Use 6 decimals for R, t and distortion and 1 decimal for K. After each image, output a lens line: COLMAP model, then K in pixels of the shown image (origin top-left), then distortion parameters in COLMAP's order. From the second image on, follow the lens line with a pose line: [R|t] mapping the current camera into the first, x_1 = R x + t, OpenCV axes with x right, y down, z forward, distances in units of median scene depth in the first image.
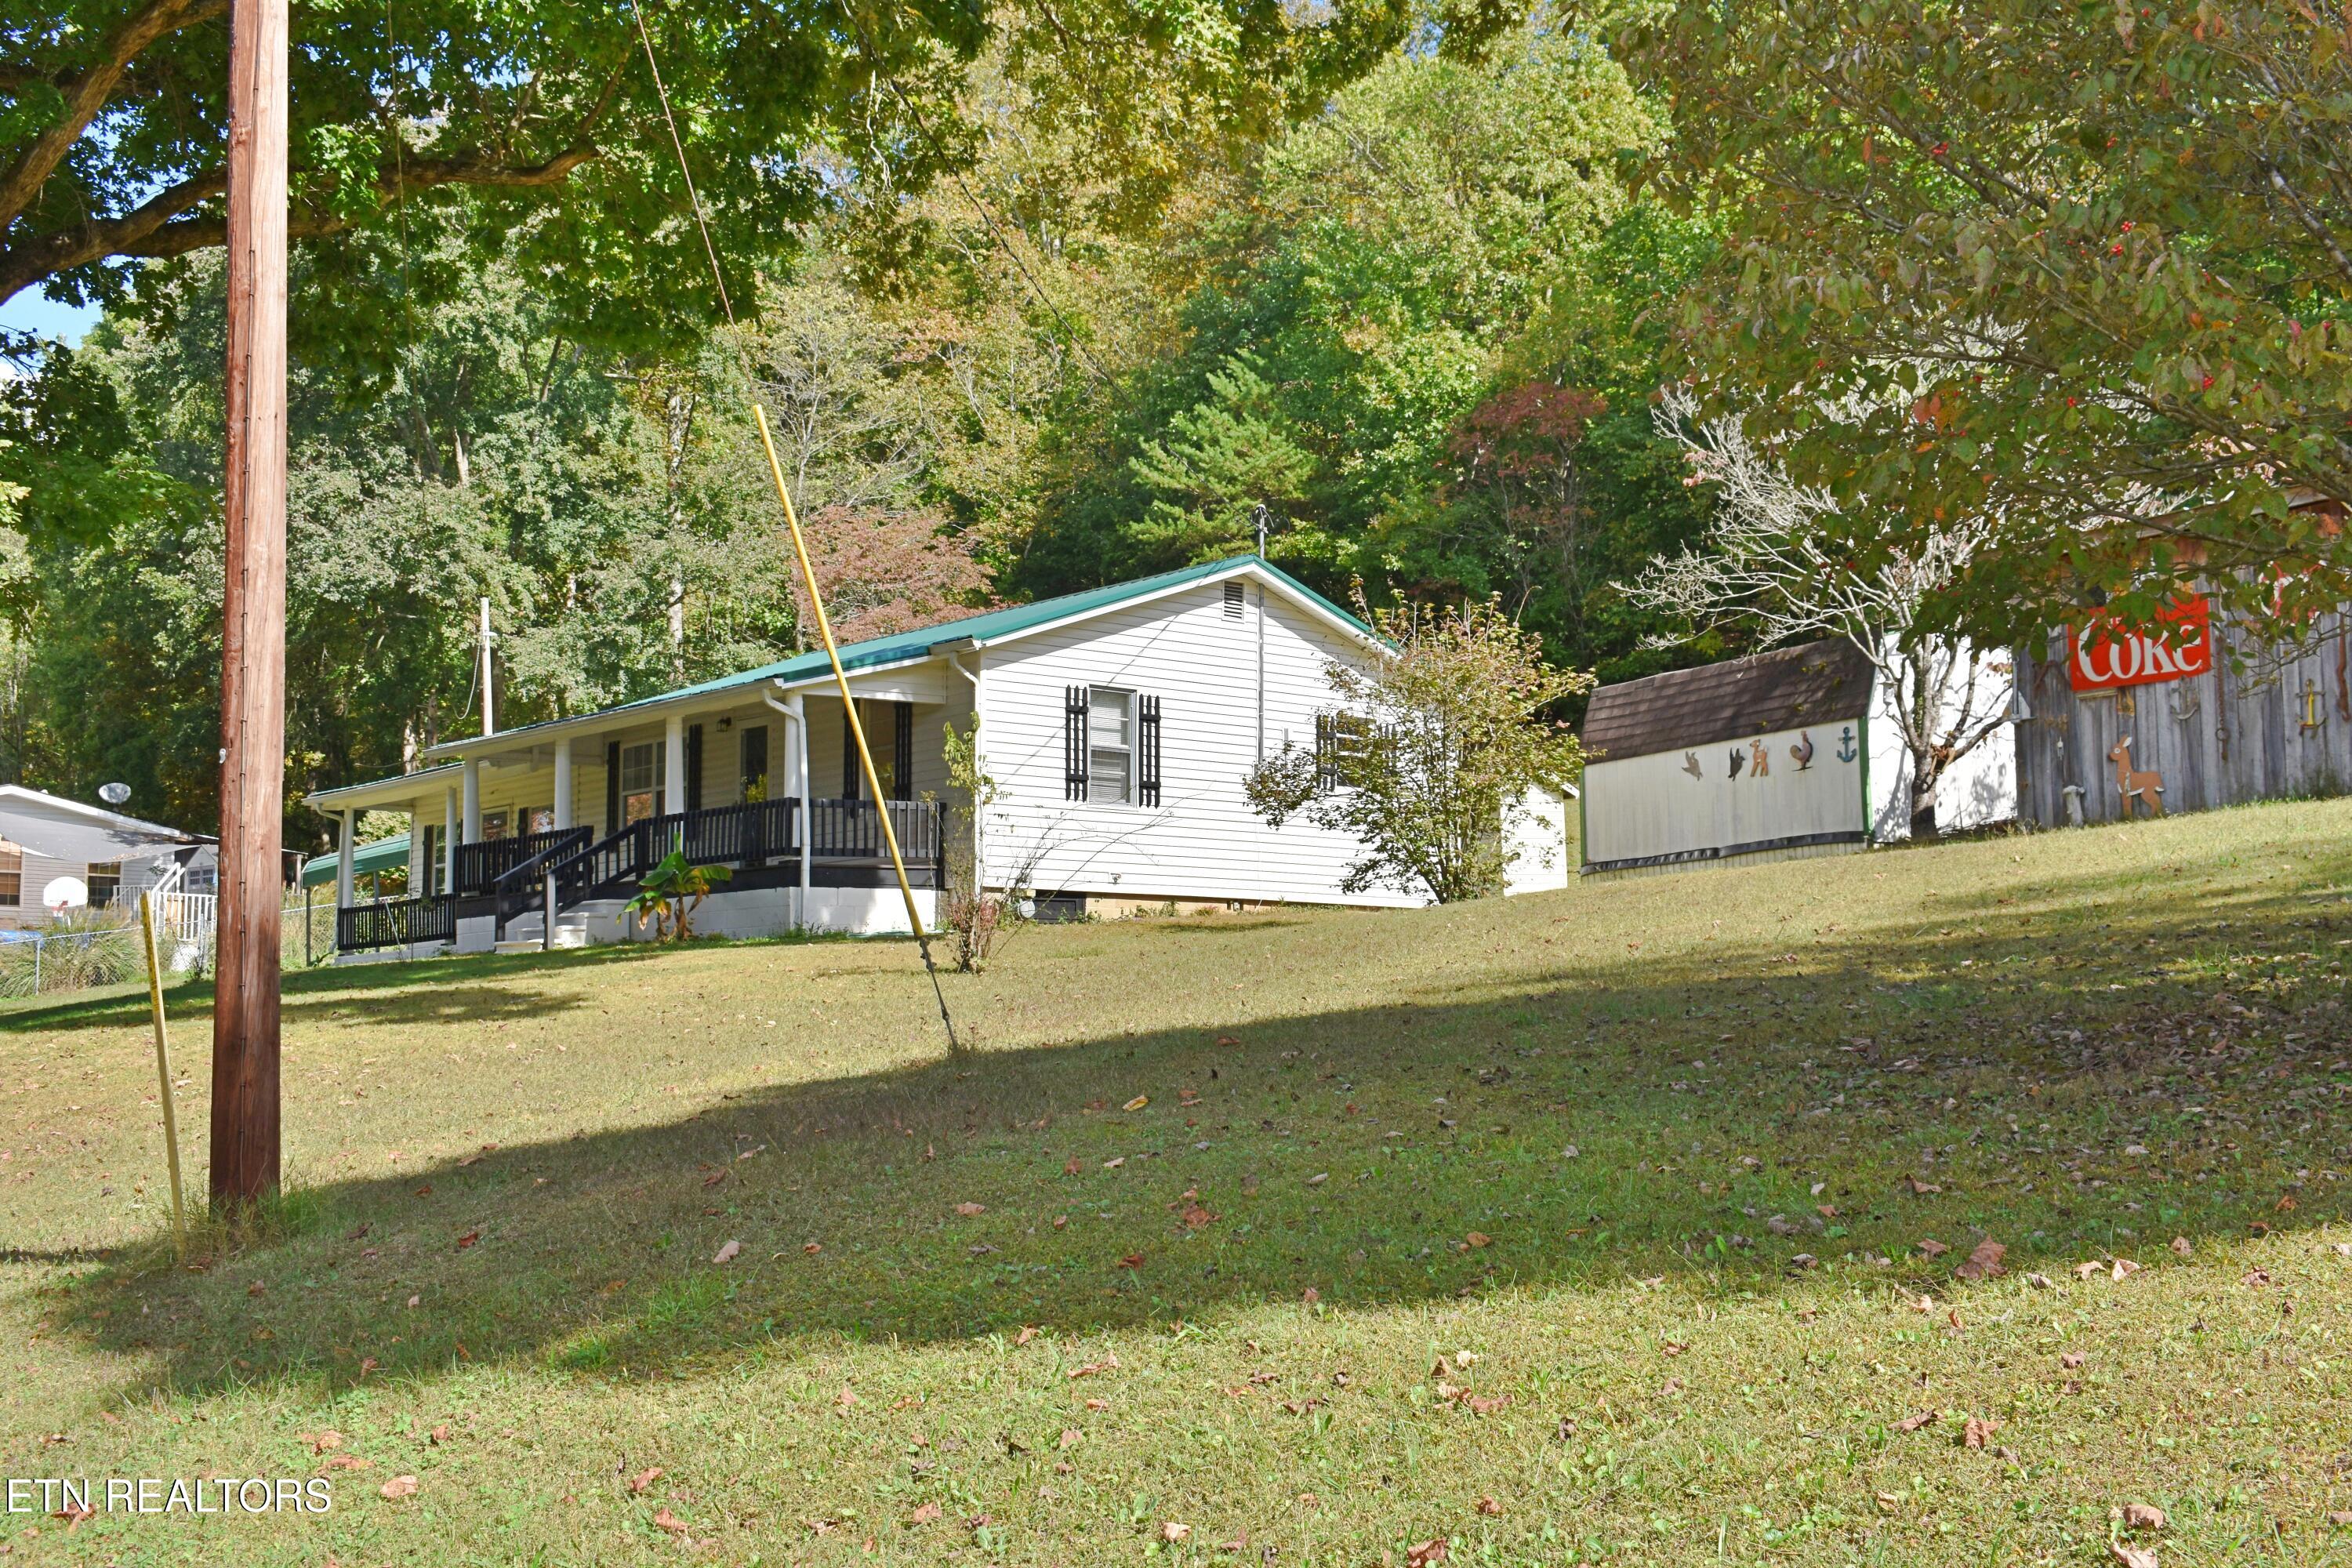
lens RADIAL K [[2711.5, 0, 1176.0], [0, 2711.5, 784.0], [0, 0, 1]] dist [-0.037557, 0.016728]
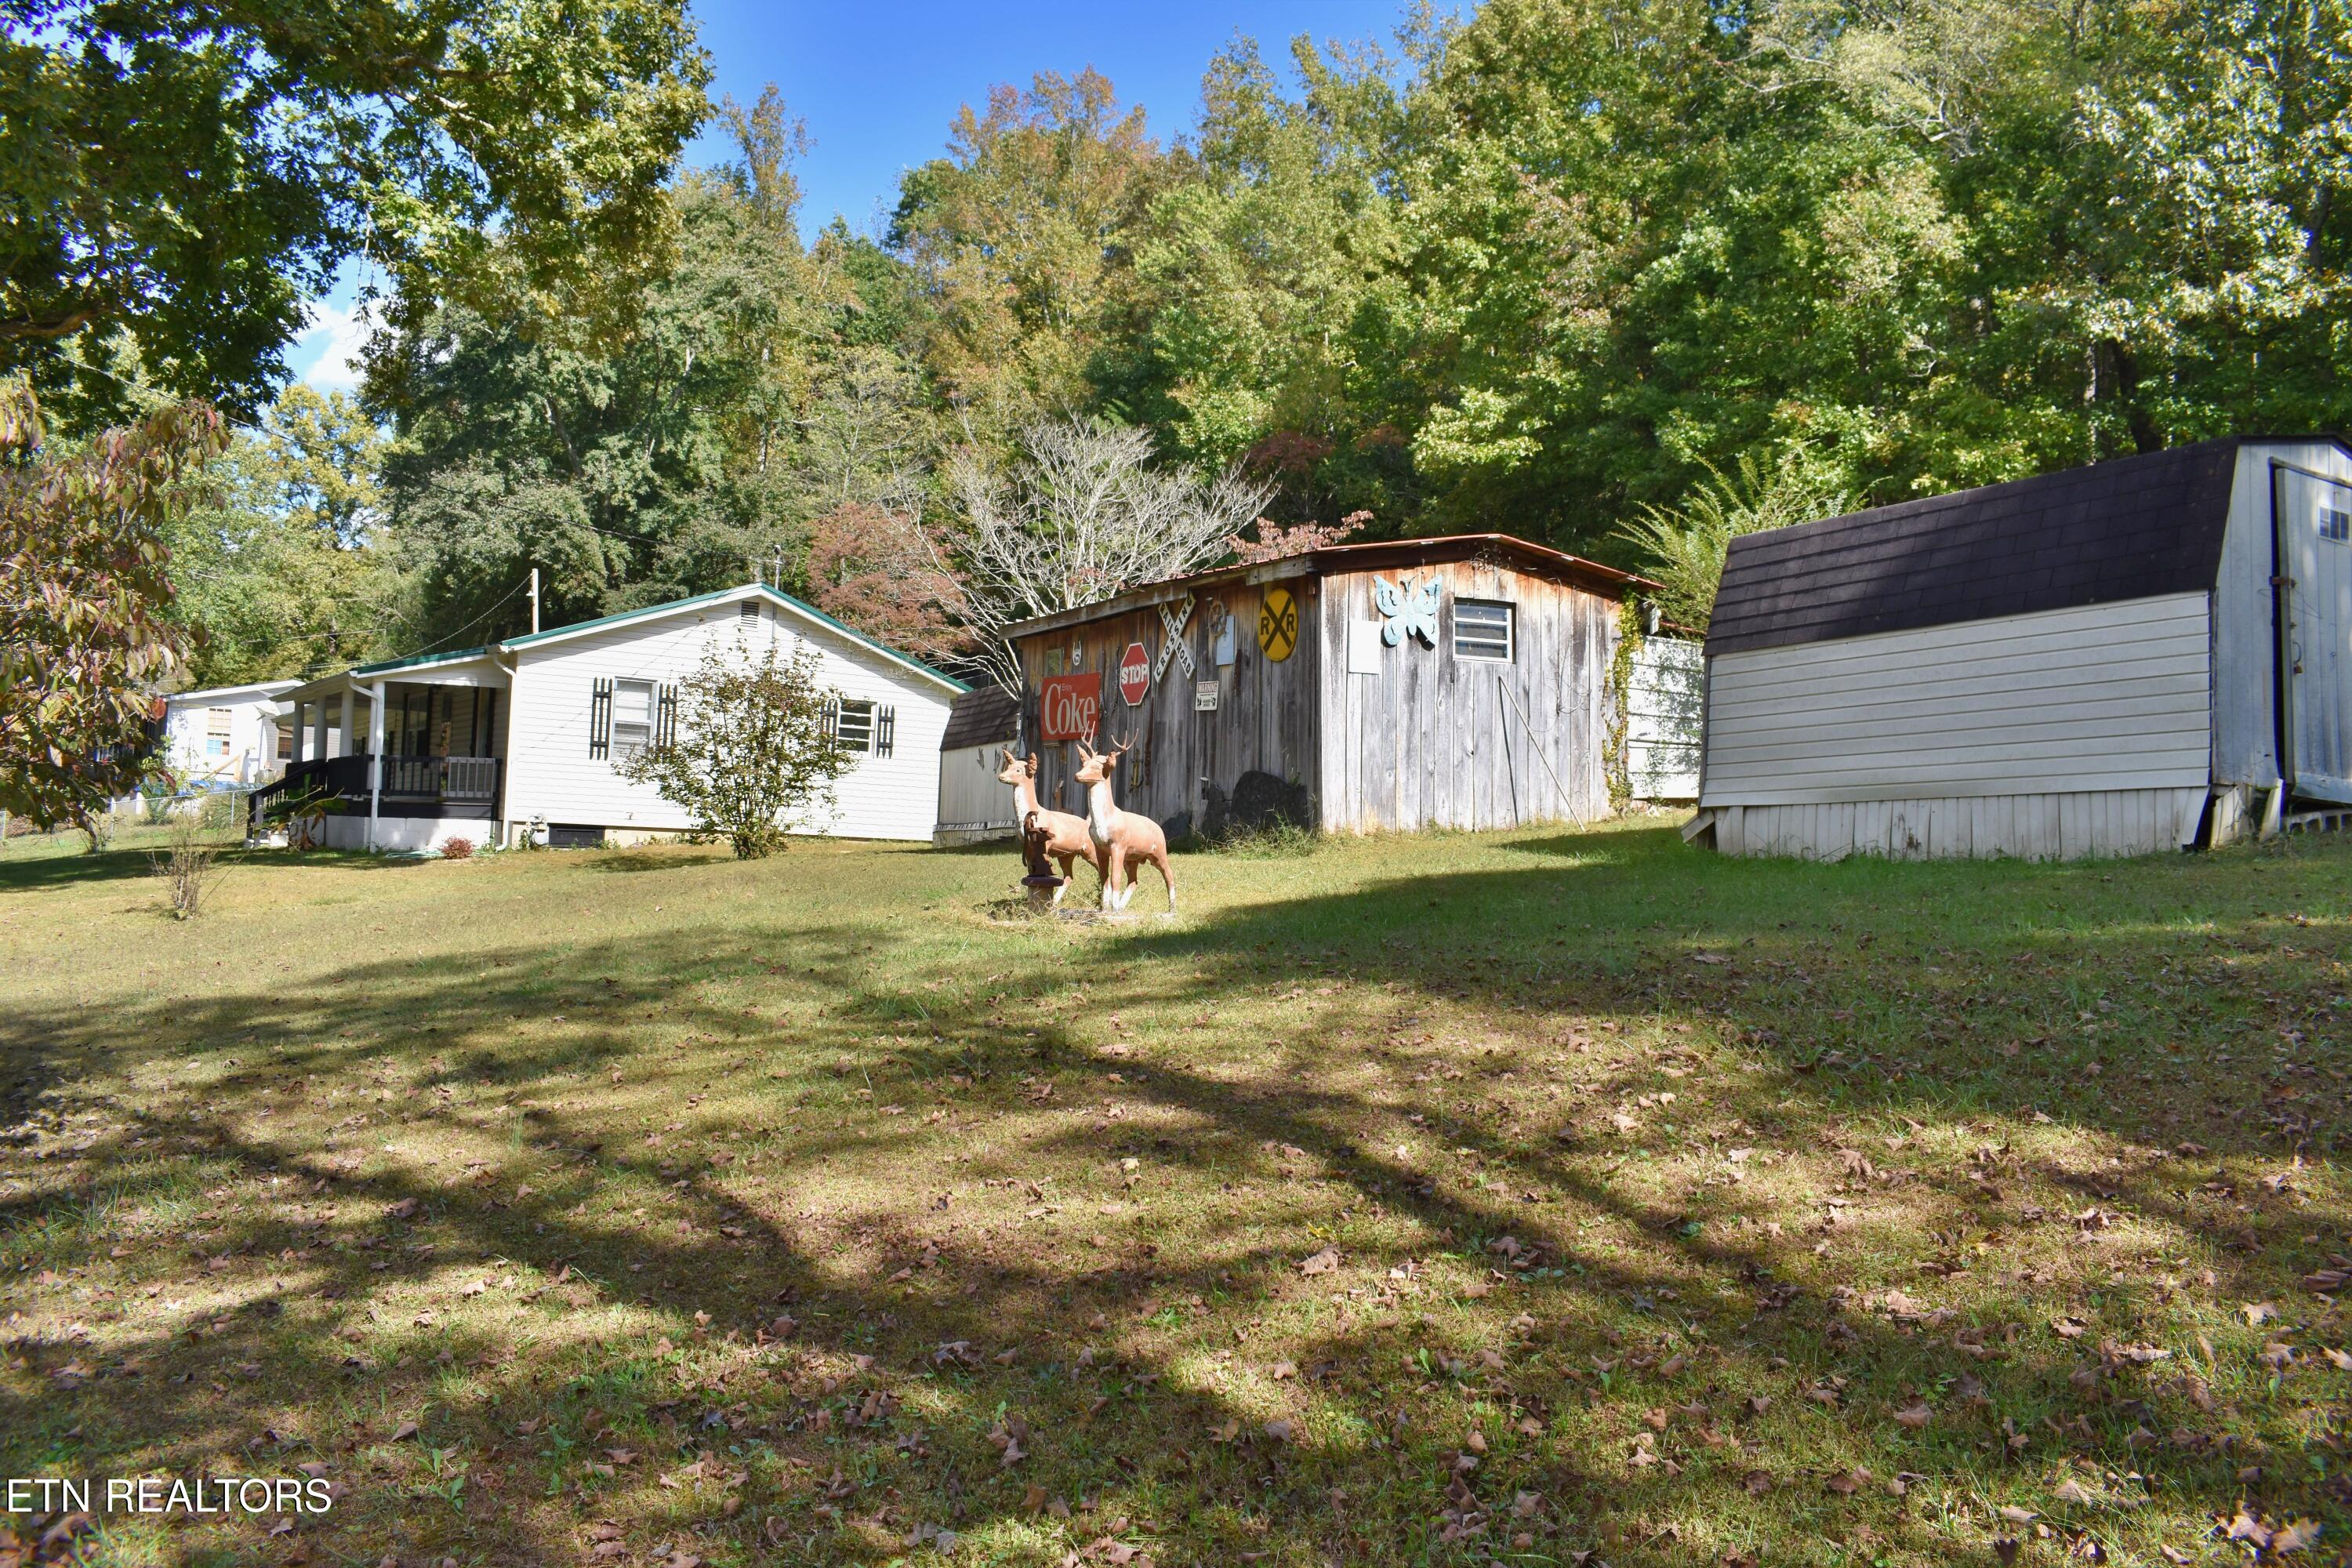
lens RADIAL K [[1854.6, 0, 1176.0], [0, 1854.6, 784.0], [0, 0, 1]] dist [-0.077332, -0.000118]
pose [[0.993009, 0.043083, -0.109897, 0.181002], [-0.036098, 0.997247, 0.064779, -0.026731], [0.112385, -0.060359, 0.991830, 0.045033]]
